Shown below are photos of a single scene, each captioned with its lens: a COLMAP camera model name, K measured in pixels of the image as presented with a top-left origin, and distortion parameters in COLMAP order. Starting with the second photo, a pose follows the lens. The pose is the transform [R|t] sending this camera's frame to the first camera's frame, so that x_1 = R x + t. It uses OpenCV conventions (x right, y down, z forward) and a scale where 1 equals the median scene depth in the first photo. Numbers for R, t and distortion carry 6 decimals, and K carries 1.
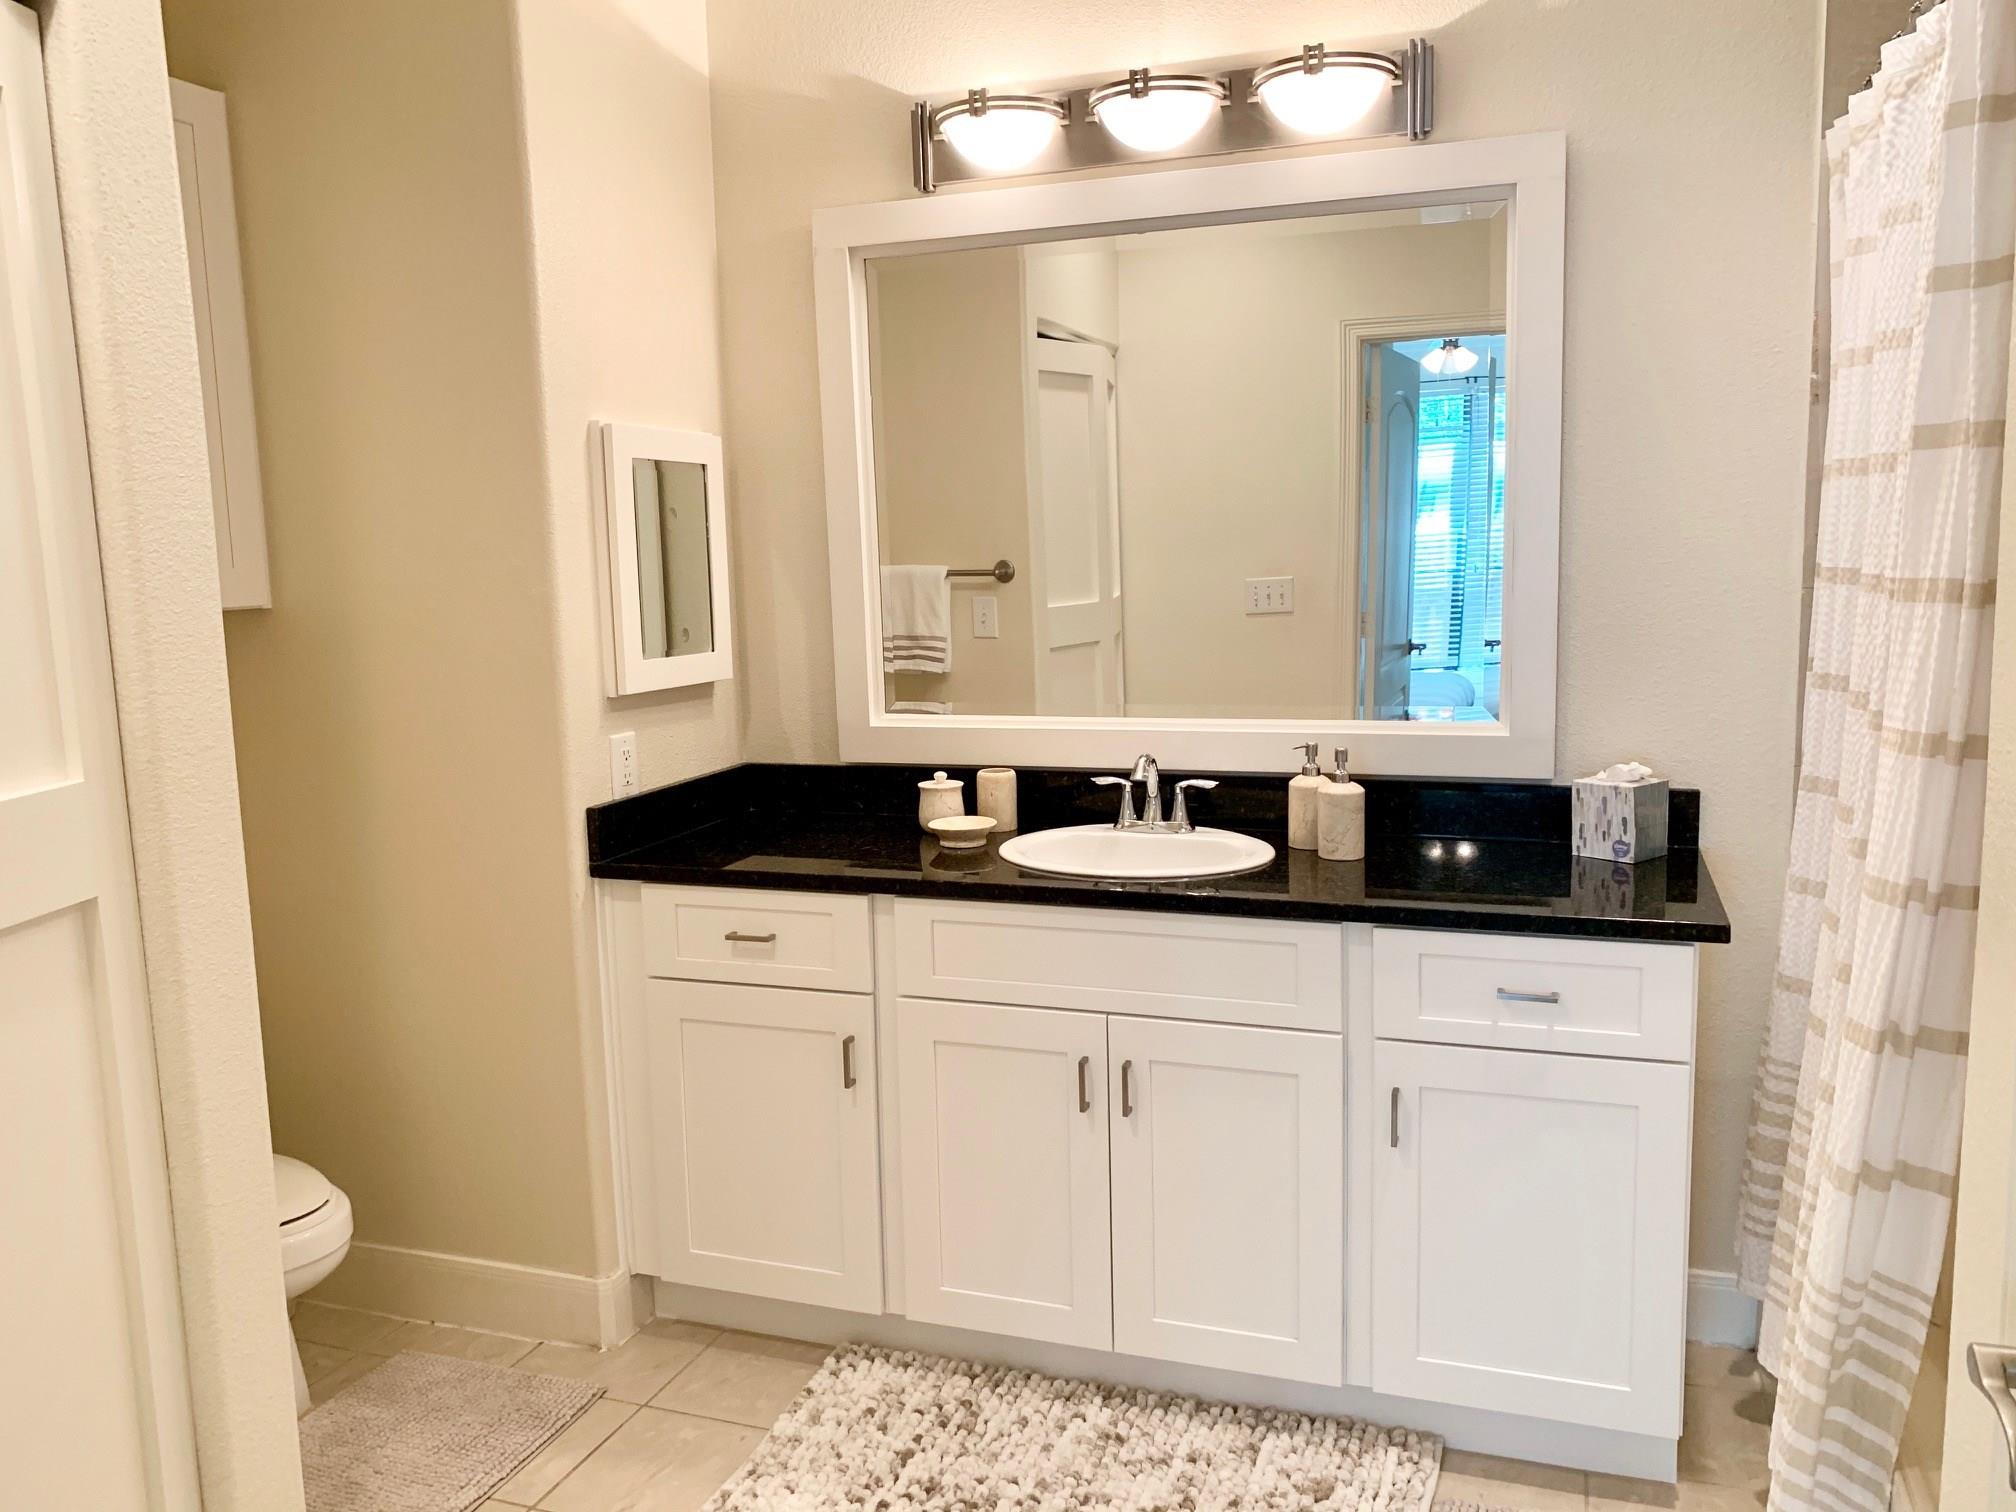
lens RADIAL K [[1519.7, 0, 1008.0], [0, 1519.7, 756.0], [0, 0, 1]] dist [0.088728, -0.156288]
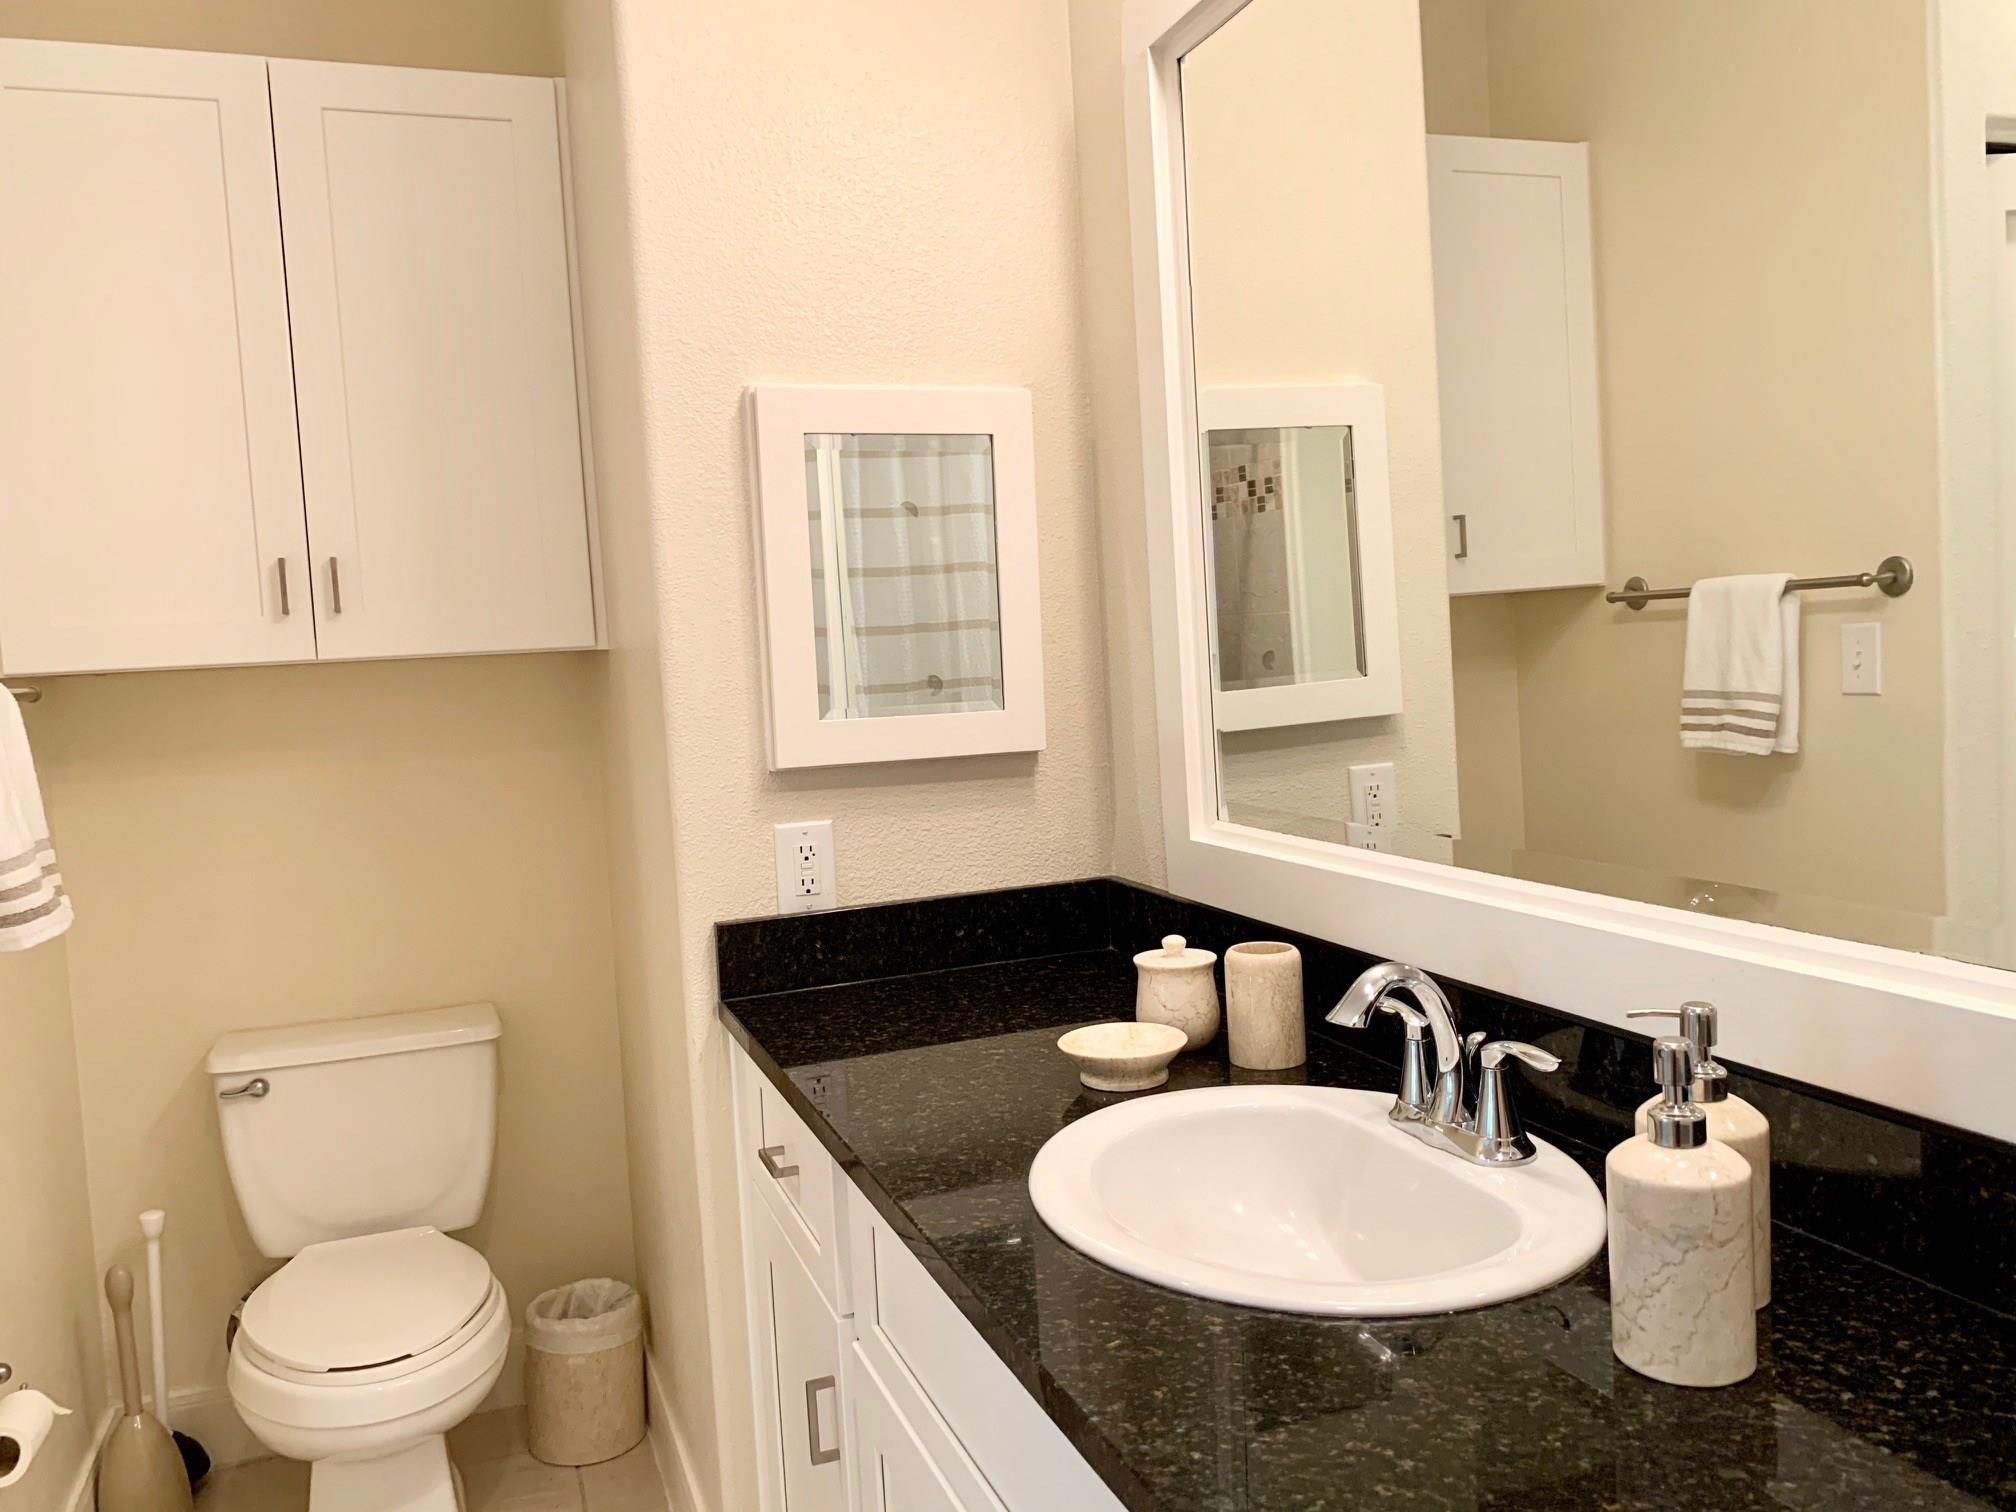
lens RADIAL K [[1519.7, 0, 1008.0], [0, 1519.7, 756.0], [0, 0, 1]] dist [0.088728, -0.156288]
pose [[0.634594, 0.049647, -0.771249, 0.337227], [-0.073639, 0.997278, 0.003606, -0.052142], [0.769329, 0.054506, 0.636523, 0.592729]]
